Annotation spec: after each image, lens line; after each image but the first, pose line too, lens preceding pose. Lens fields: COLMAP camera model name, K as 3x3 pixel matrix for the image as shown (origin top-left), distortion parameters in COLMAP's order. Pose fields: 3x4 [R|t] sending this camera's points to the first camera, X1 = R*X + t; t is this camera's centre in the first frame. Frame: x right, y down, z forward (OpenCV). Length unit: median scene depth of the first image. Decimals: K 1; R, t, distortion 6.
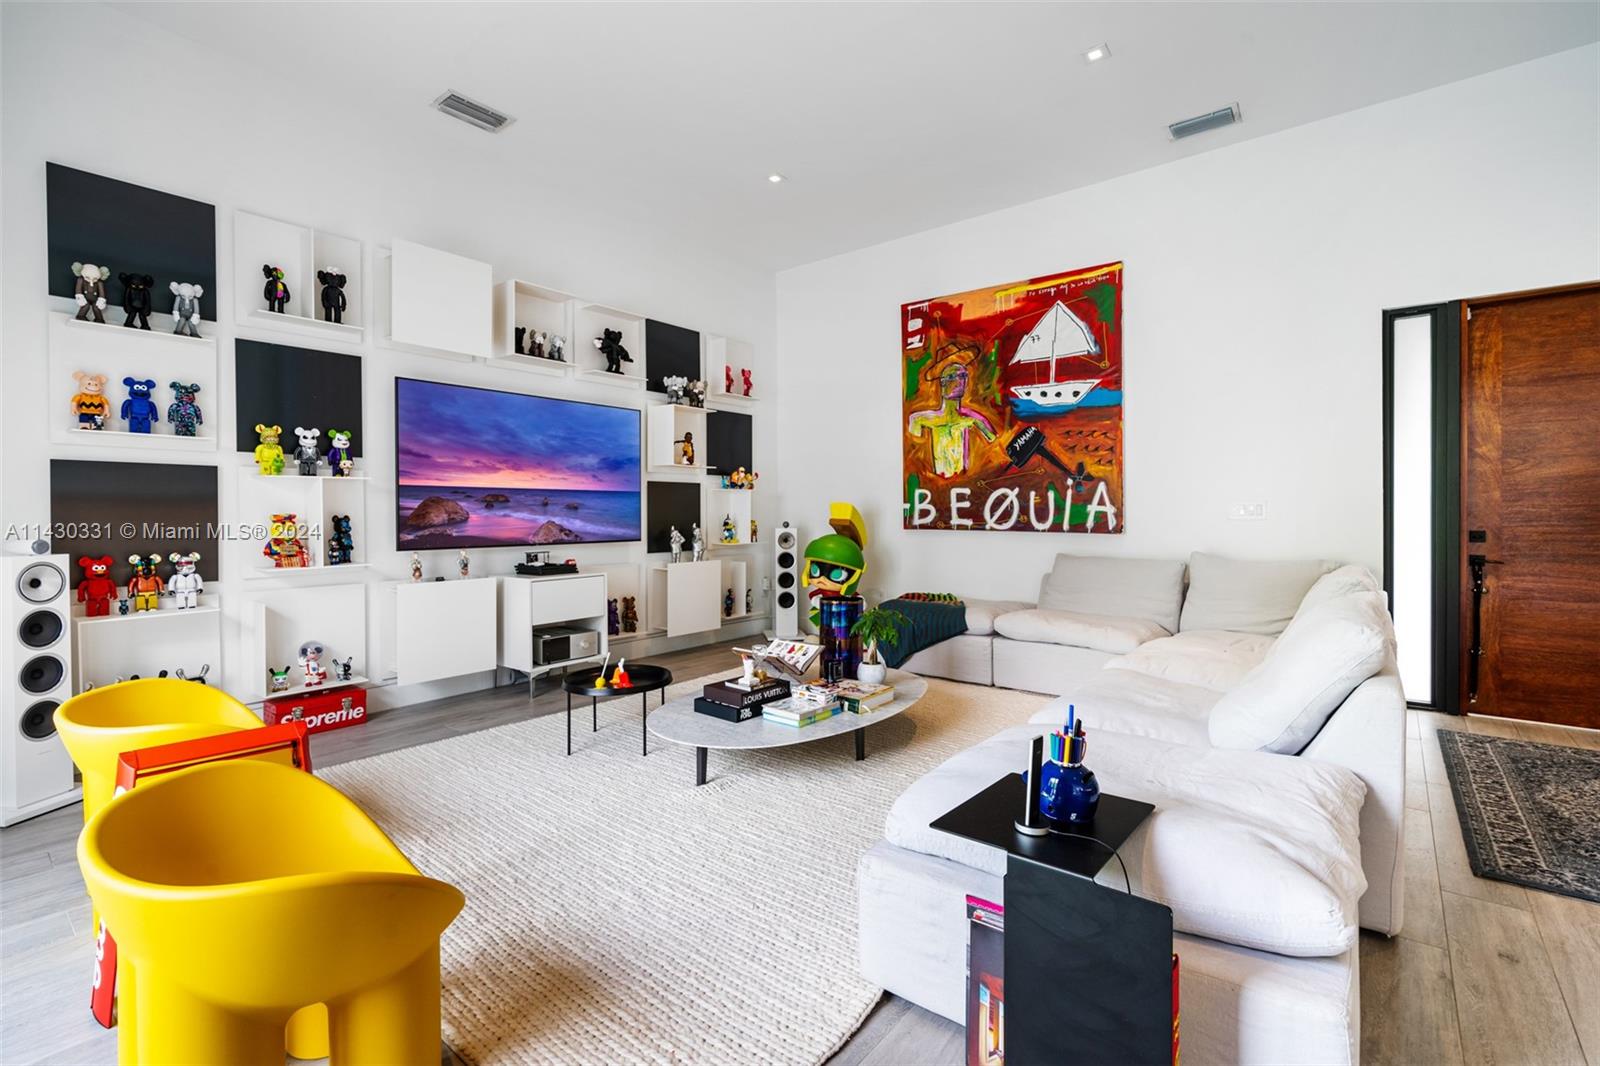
lens RADIAL K [[694.4, 0, 822.7], [0, 694.4, 516.2], [0, 0, 1]] dist [-0.003214, 0.001831]
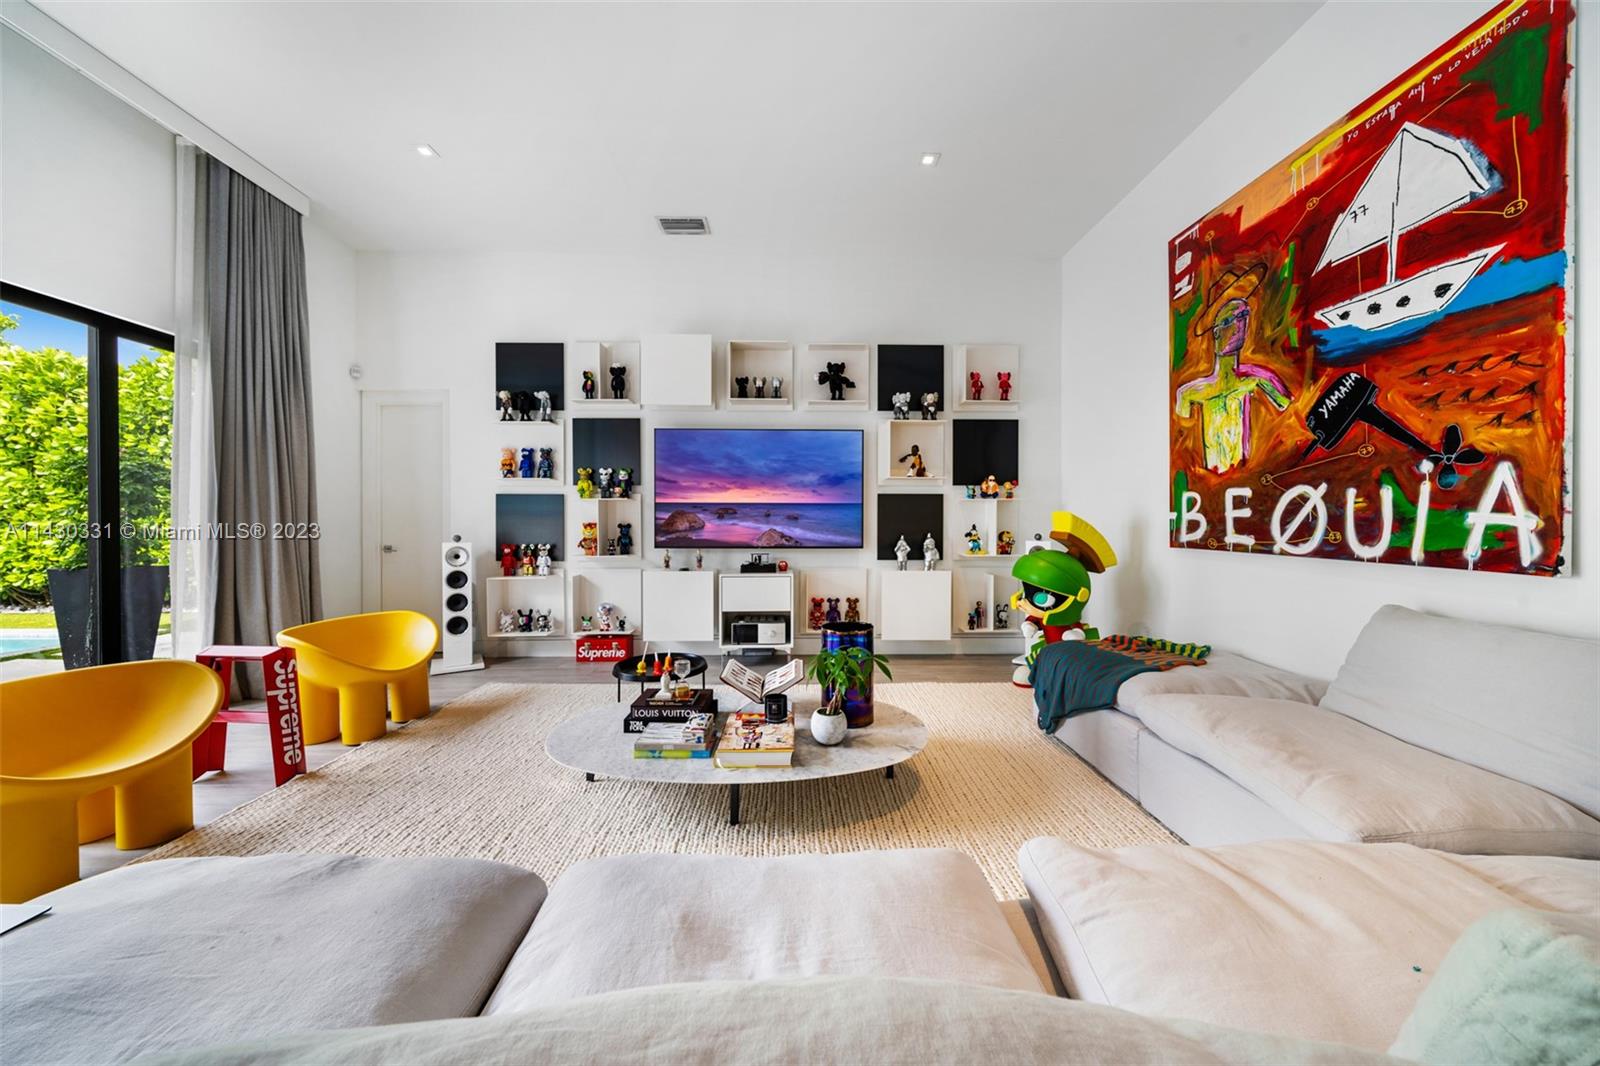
lens RADIAL K [[551.8, 0, 816.3], [0, 551.8, 525.4], [0, 0, 1]] dist [-0.008744, 0.000304]
pose [[0.638315, 0.009593, -0.769716, 0.392772], [-0.008104, 0.999951, 0.005741, -0.005371], [0.769733, 0.002573, 0.638361, 0.414443]]
